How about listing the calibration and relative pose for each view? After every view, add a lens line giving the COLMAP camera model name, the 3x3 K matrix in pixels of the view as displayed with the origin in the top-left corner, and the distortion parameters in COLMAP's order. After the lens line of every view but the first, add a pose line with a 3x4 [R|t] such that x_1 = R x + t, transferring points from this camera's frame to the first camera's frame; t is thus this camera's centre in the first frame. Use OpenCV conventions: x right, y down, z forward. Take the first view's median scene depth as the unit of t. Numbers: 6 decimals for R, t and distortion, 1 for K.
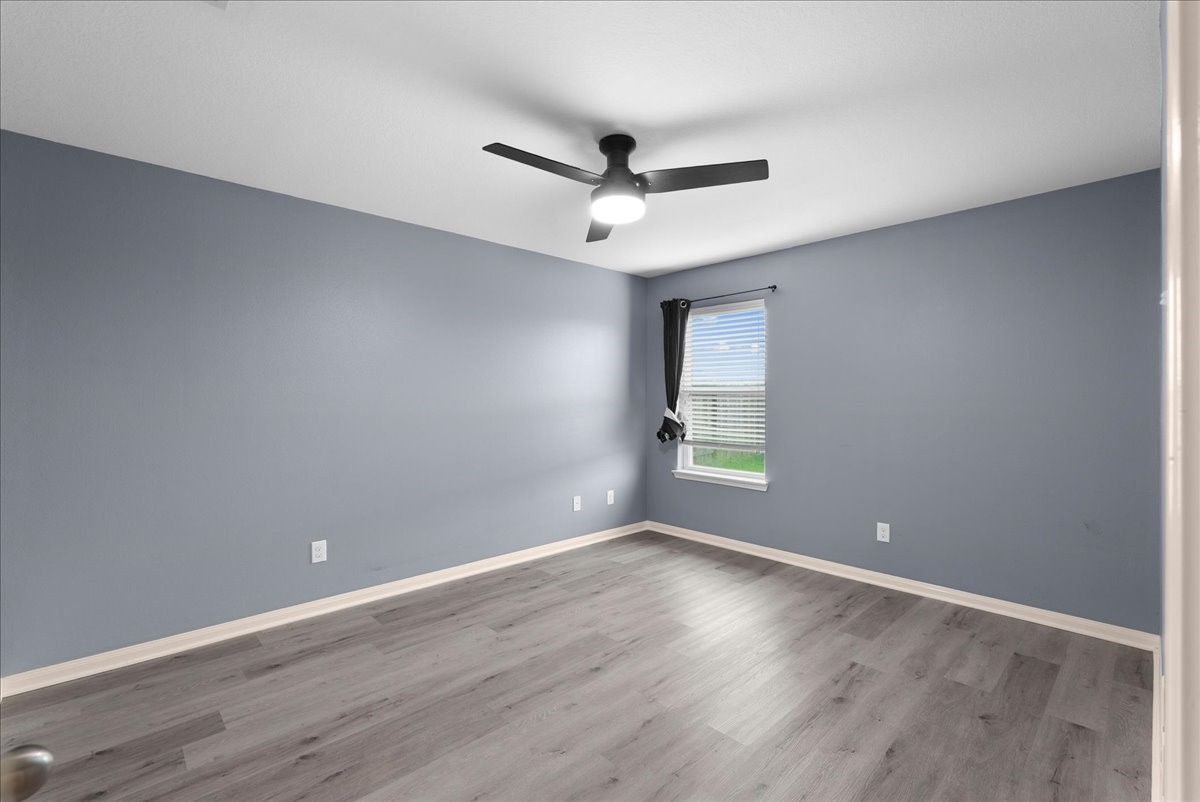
lens RADIAL K [[527.7, 0, 599.1], [0, 527.7, 399.3], [0, 0, 1]] dist [-0.006814, 0.000609]
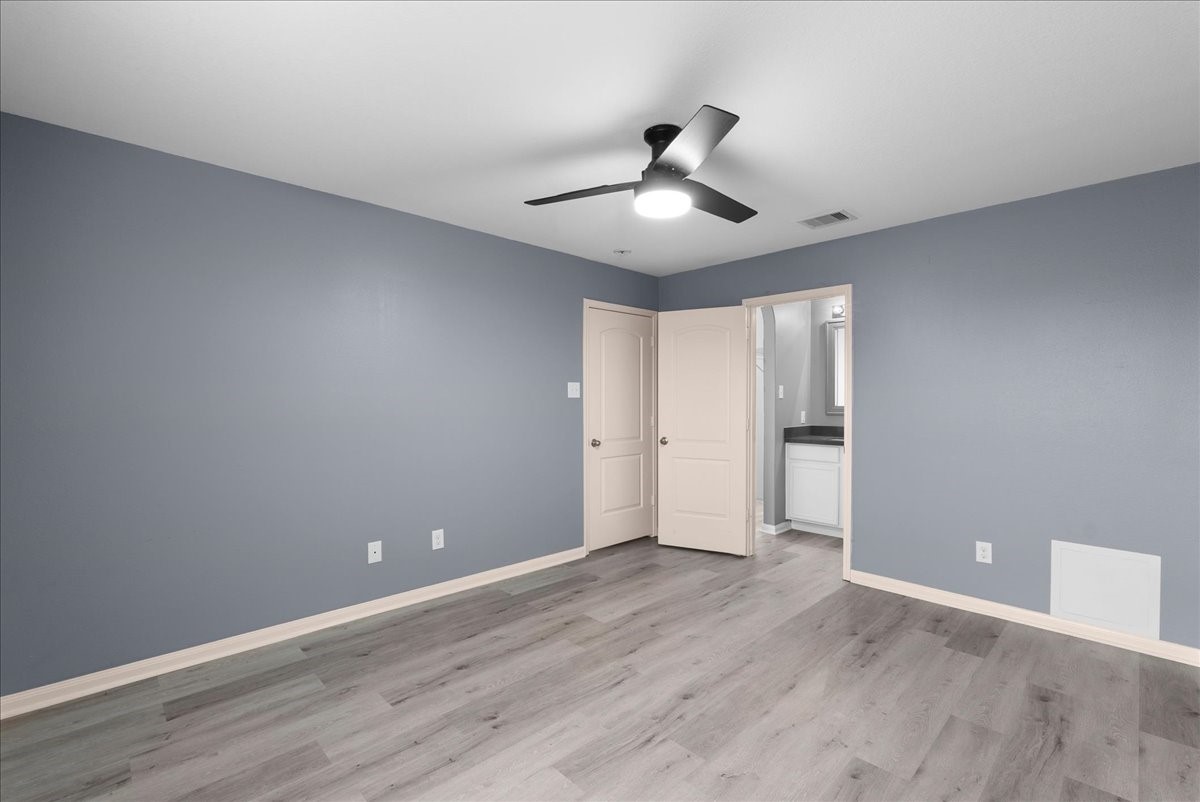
lens RADIAL K [[527.7, 0, 600.7], [0, 527.7, 401.5], [0, 0, 1]] dist [-0.006814, 0.000609]
pose [[-0.999851, -0.000843, -0.017215, 0.162452], [-0.000947, 0.999981, 0.006067, -0.006458], [0.017209, 0.006082, -0.999833, 1.933731]]
